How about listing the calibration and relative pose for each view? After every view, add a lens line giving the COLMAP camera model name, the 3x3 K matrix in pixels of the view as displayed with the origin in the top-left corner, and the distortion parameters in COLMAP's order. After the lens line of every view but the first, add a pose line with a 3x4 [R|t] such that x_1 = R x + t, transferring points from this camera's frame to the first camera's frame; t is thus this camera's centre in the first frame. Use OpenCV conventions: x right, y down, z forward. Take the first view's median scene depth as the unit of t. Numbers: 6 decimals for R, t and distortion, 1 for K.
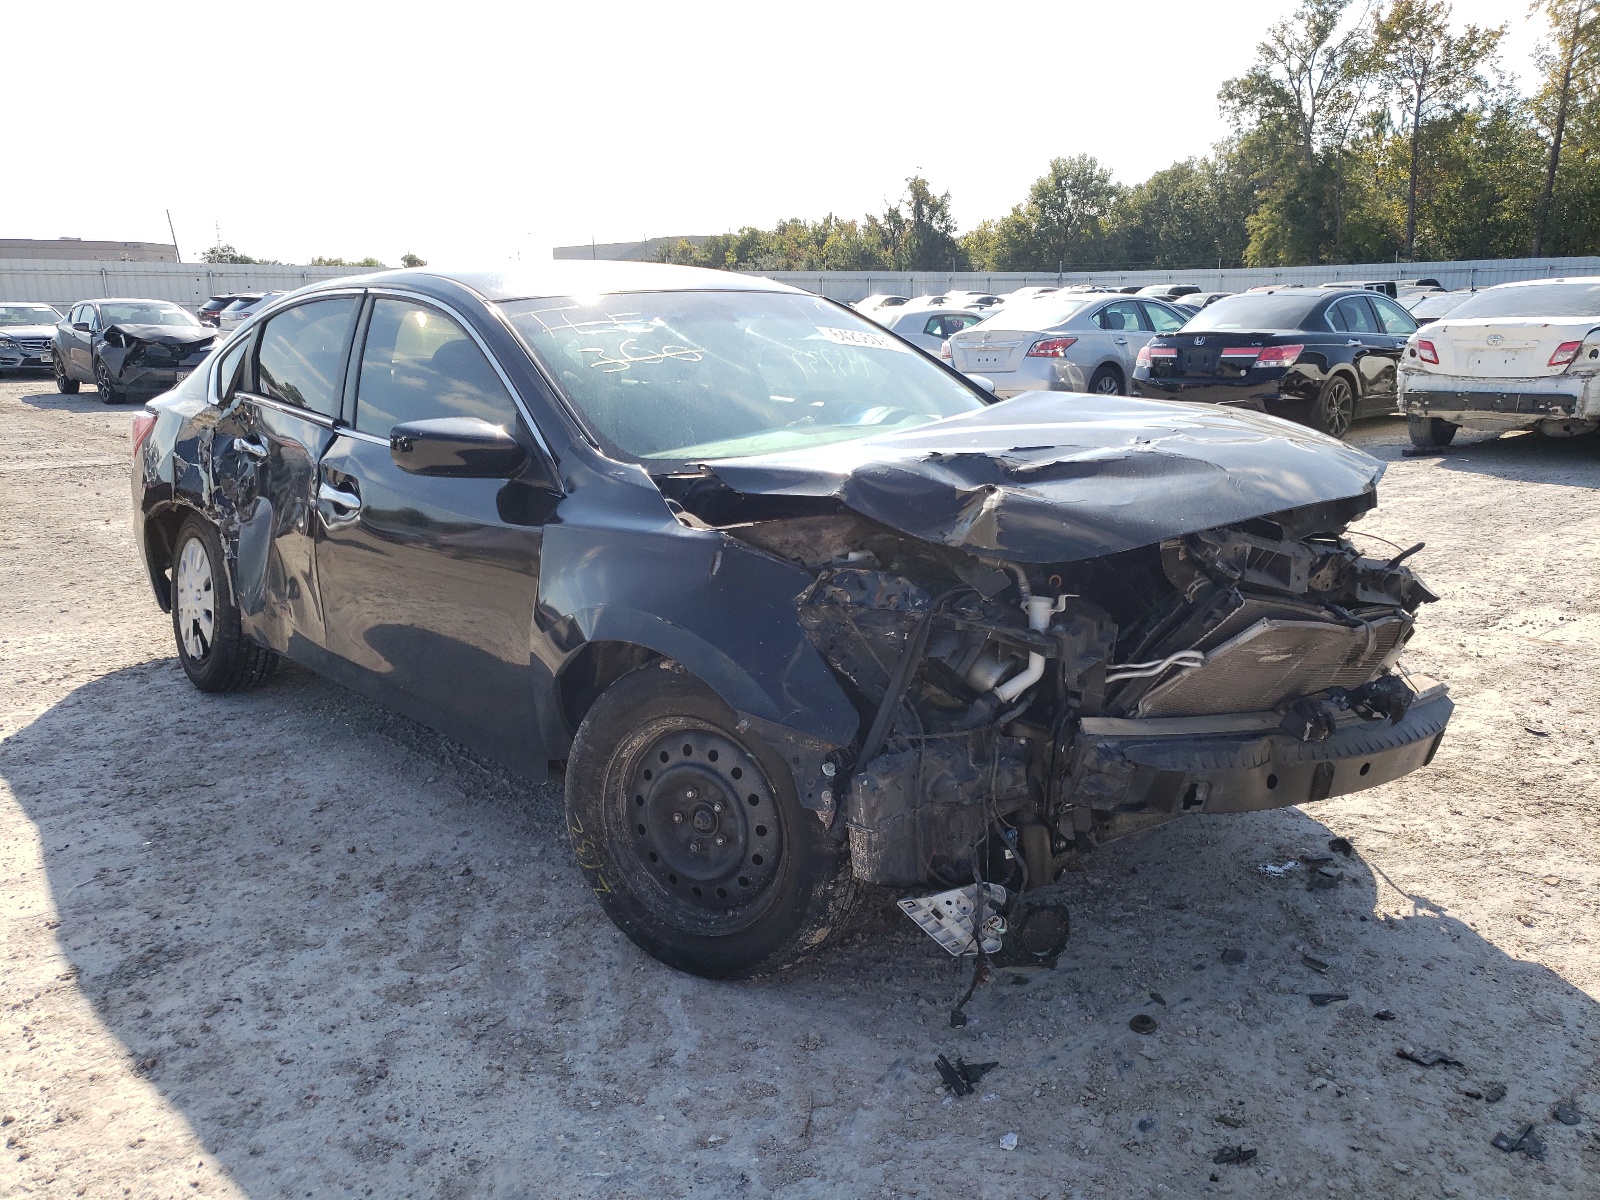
lens RADIAL K [[1208.1, 0, 800.0], [0, 1208.1, 600.0], [0, 0, 1]] dist [-0.004598, 0.001761]
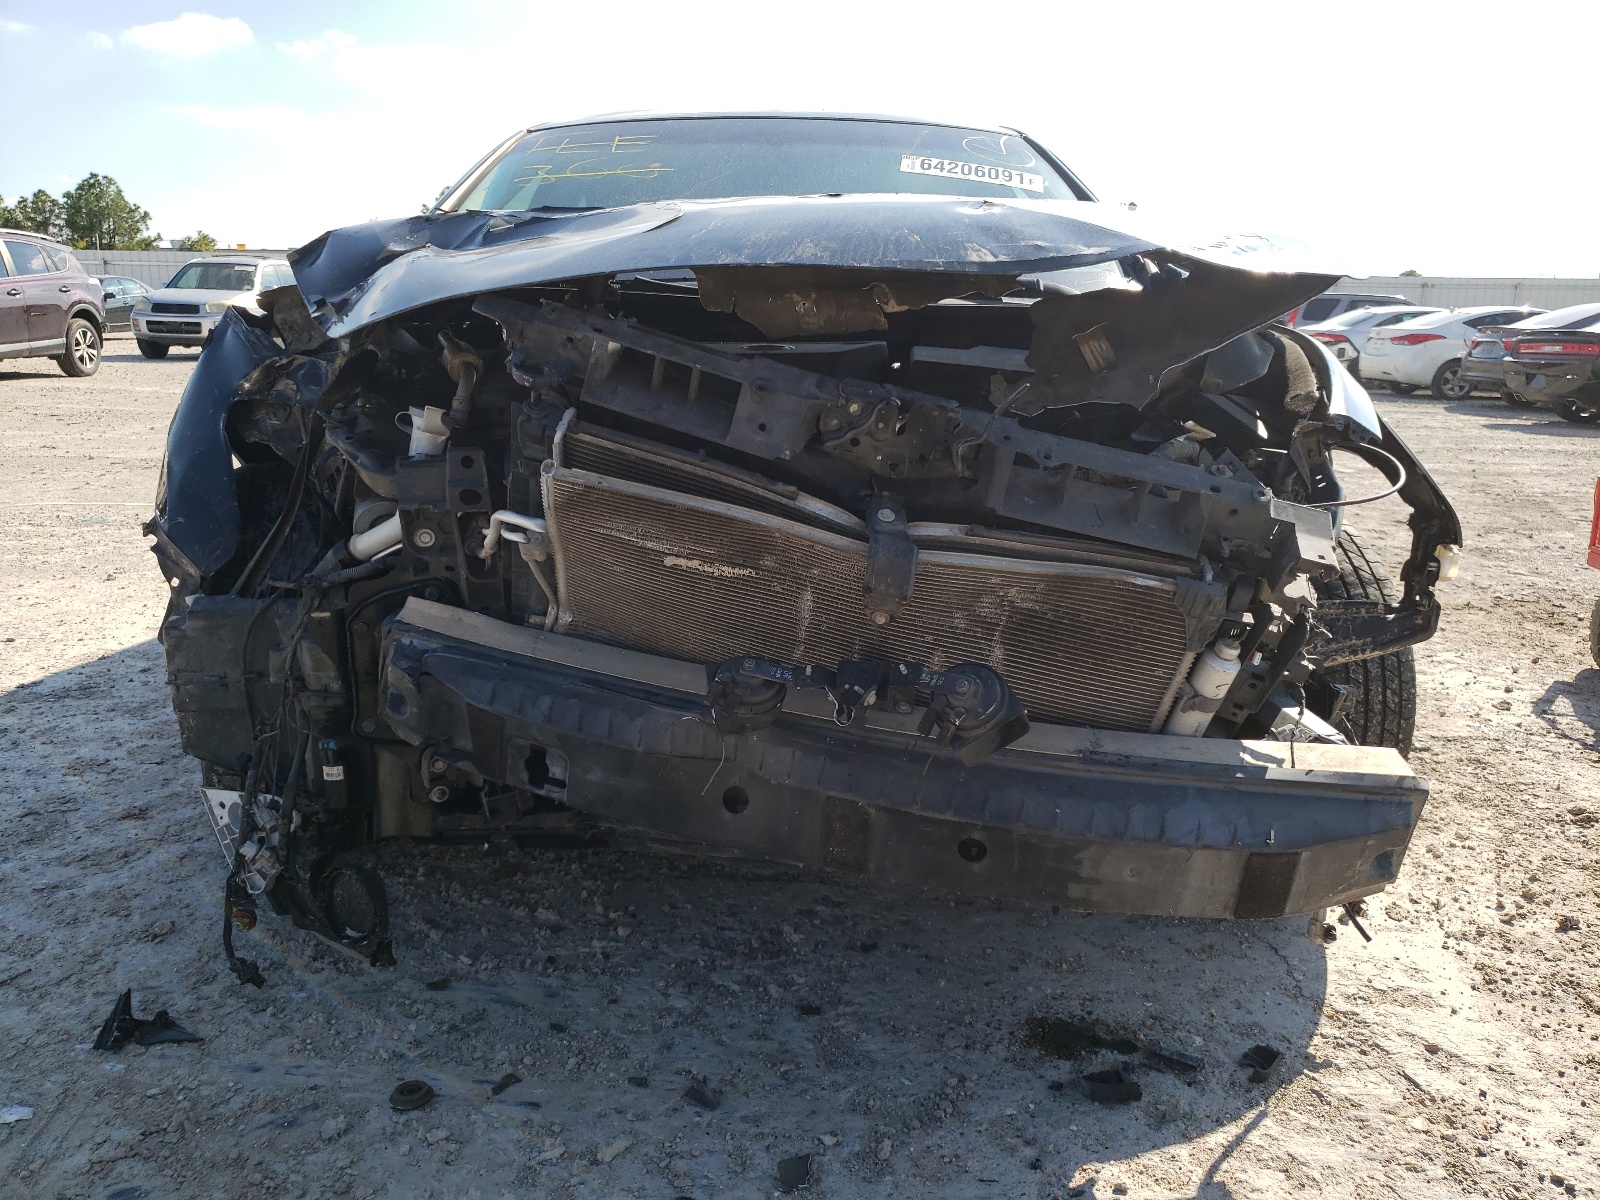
lens RADIAL K [[1208.1, 0, 800.0], [0, 1208.1, 600.0], [0, 0, 1]] dist [-0.004598, 0.001761]
pose [[0.752804, 0.173438, -0.634985, 0.764703], [-0.176299, 0.982545, 0.059359, 0.023303], [0.634196, 0.067261, 0.770241, 0.606008]]
